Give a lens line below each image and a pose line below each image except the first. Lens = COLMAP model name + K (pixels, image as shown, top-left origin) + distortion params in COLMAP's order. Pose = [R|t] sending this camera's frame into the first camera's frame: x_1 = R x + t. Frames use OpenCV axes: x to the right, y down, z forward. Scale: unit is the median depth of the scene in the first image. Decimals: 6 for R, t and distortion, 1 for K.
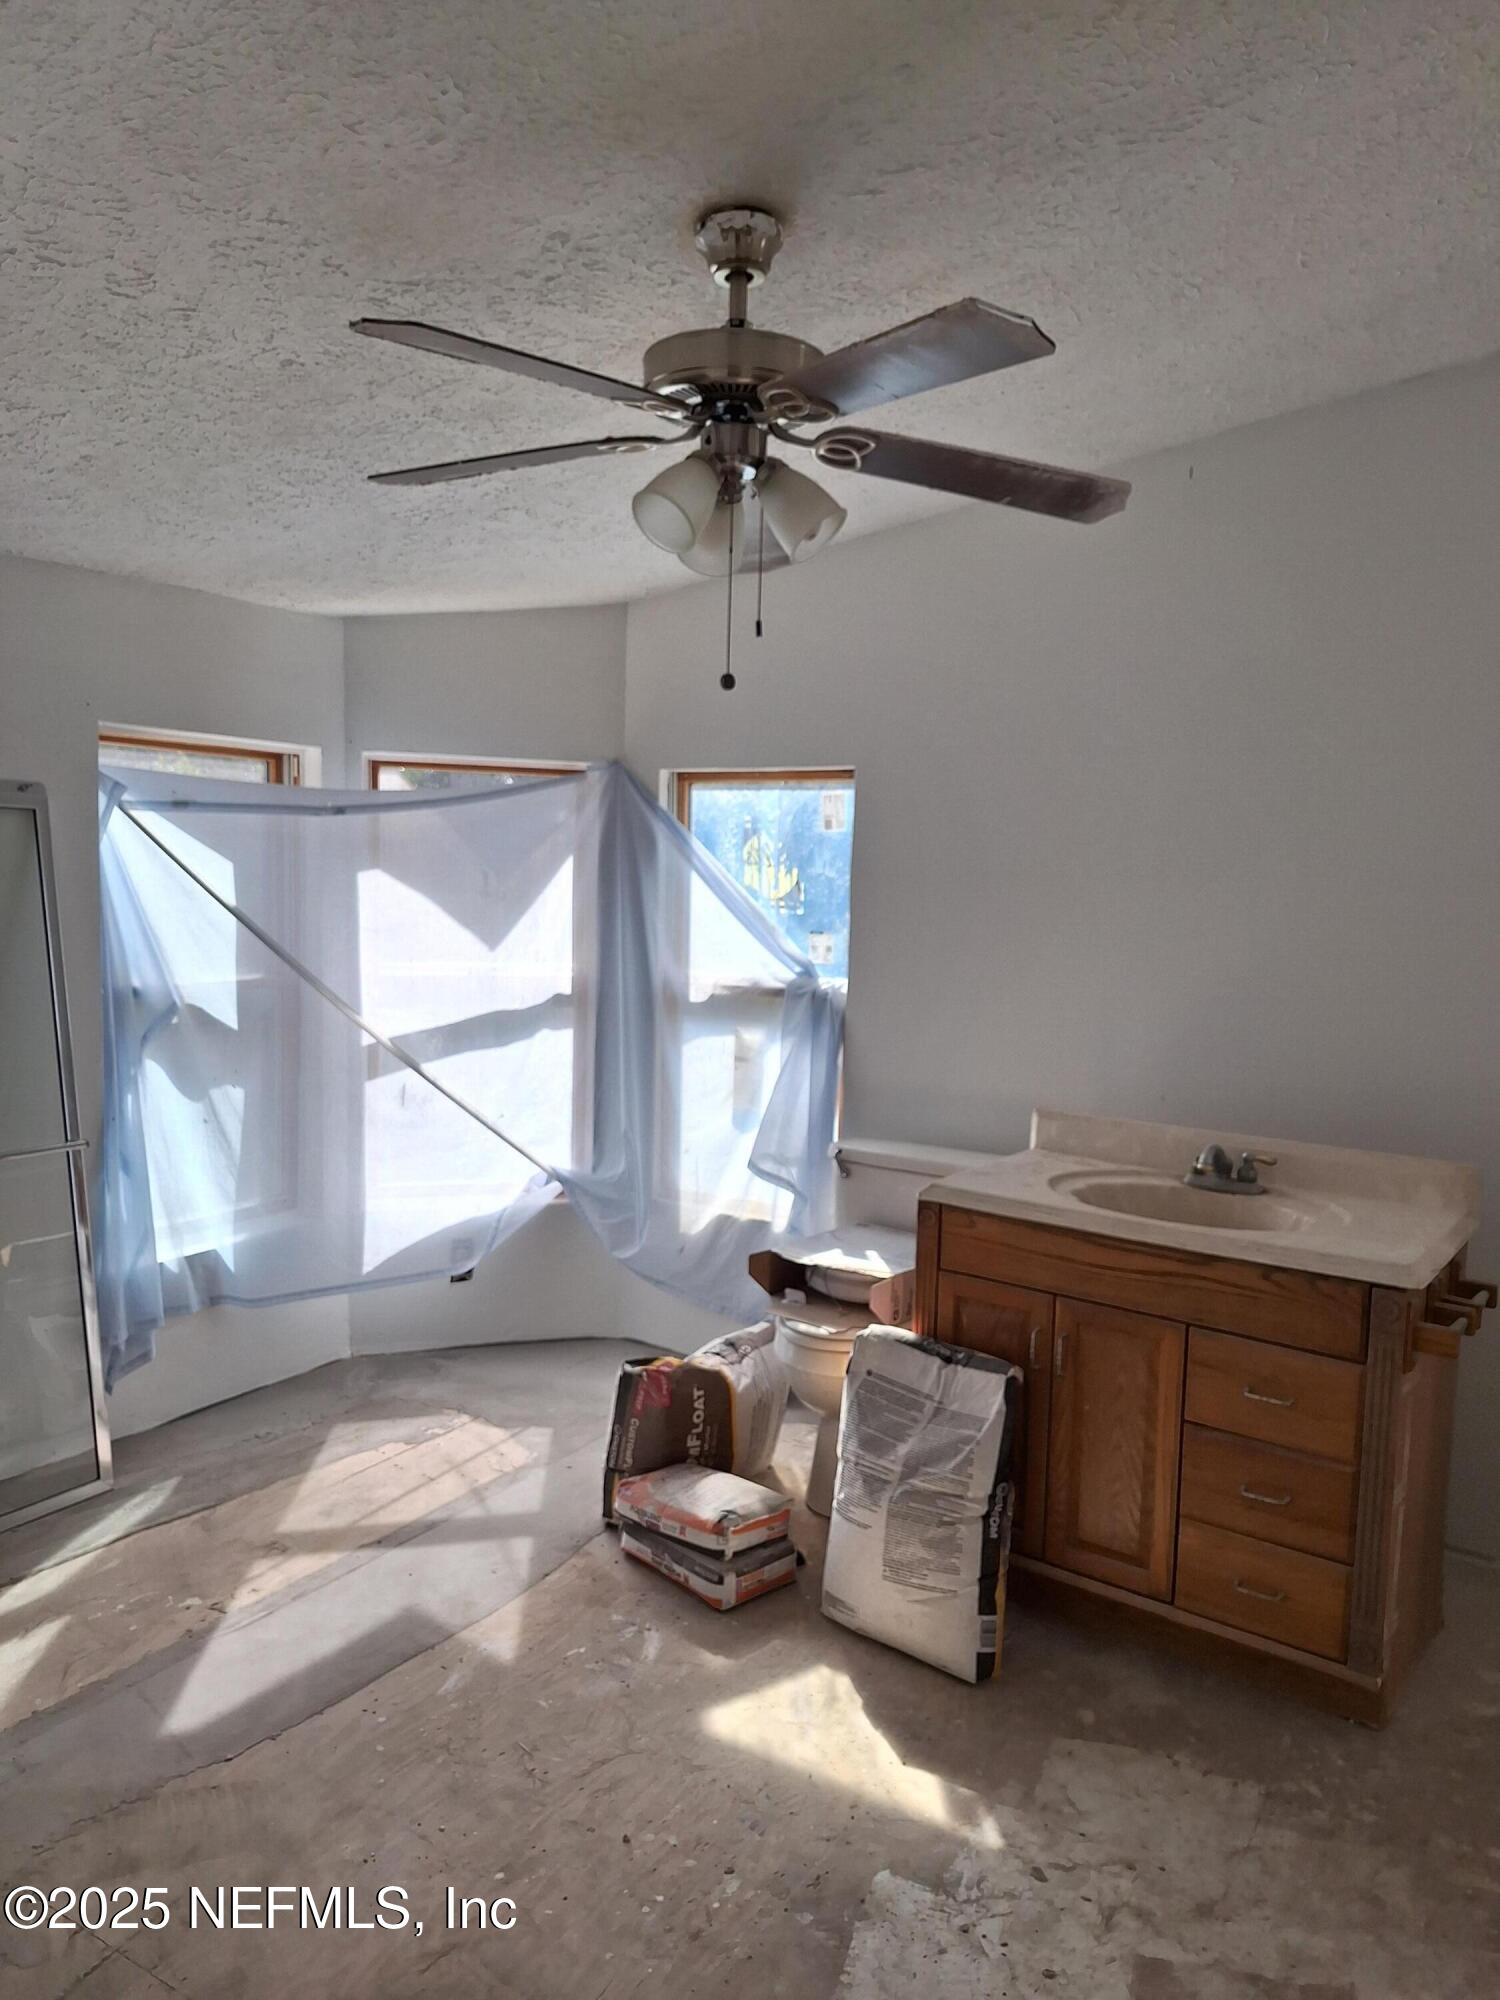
lens RADIAL K [[1410.7, 0, 754.2], [0, 1410.7, 1007.2], [0, 0, 1]] dist [0.040124, -0.039393]
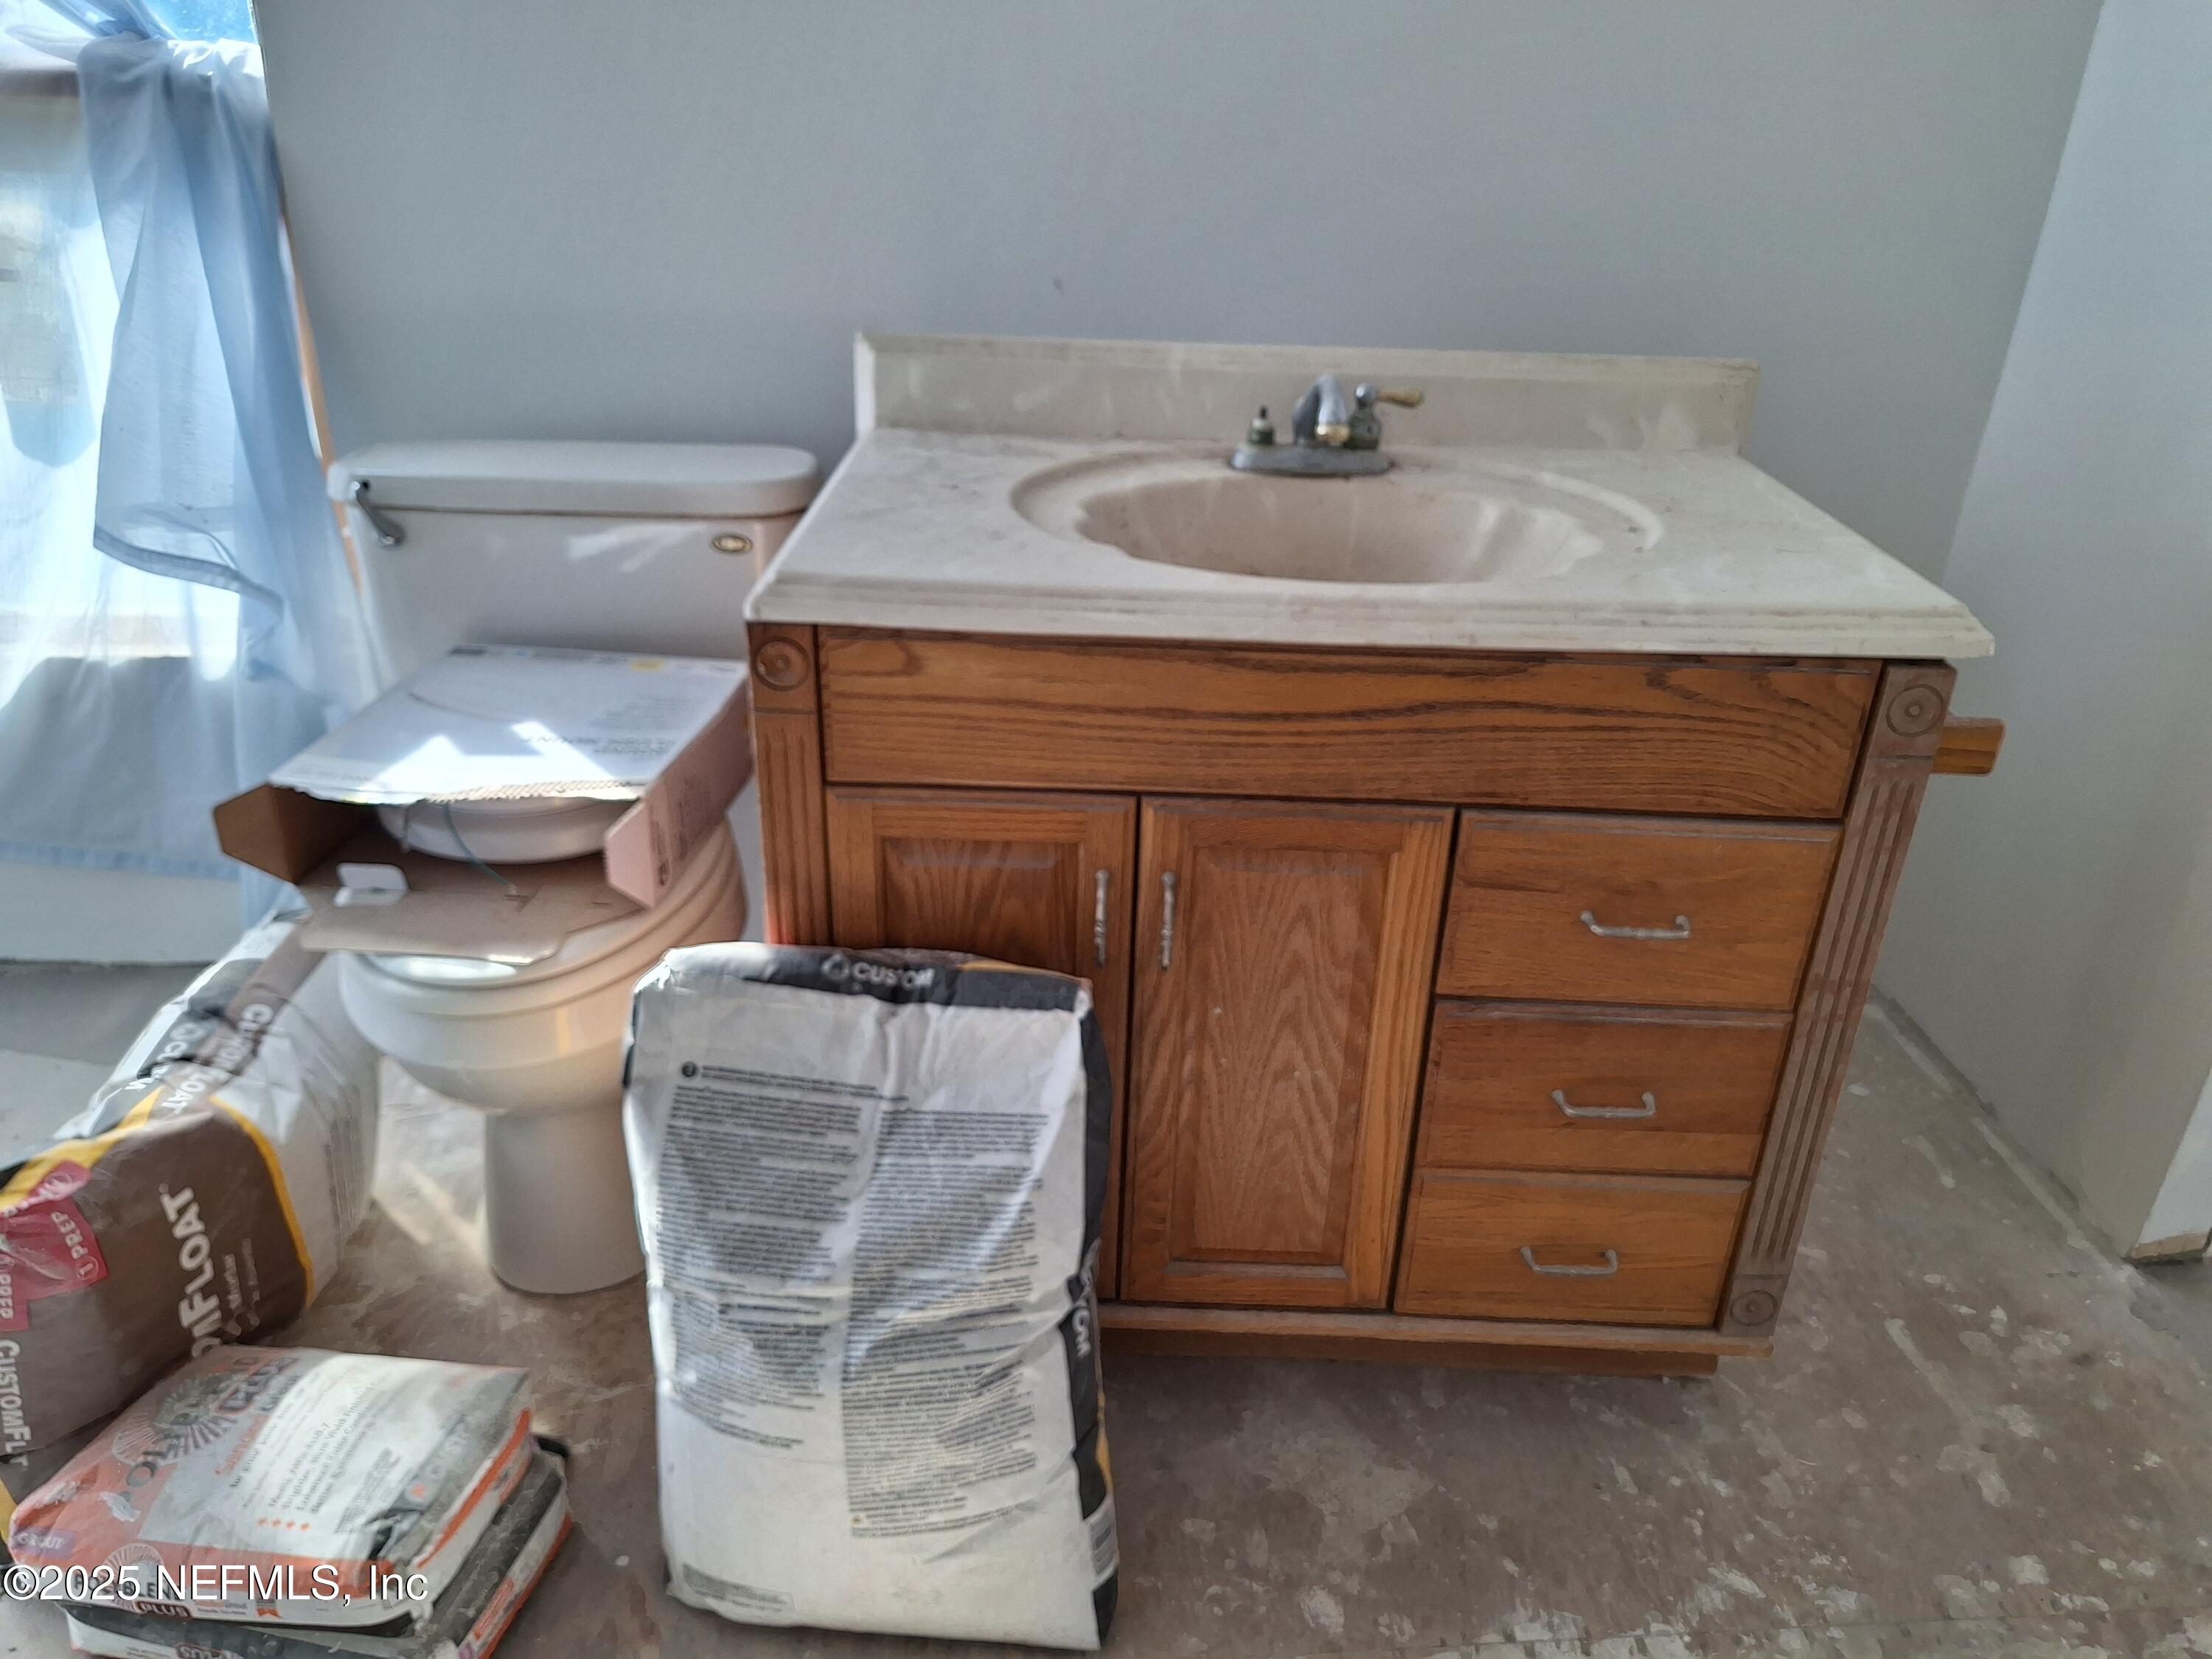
lens RADIAL K [[1560.3, 0, 1109.6], [0, 1560.3, 793.1], [0, 0, 1]] dist [0.040124, -0.039393]
pose [[0.812156, -0.253995, 0.525252, -0.033878], [0.046800, 0.925726, 0.375288, 0.028852], [-0.581561, -0.280210, 0.763721, 0.629864]]
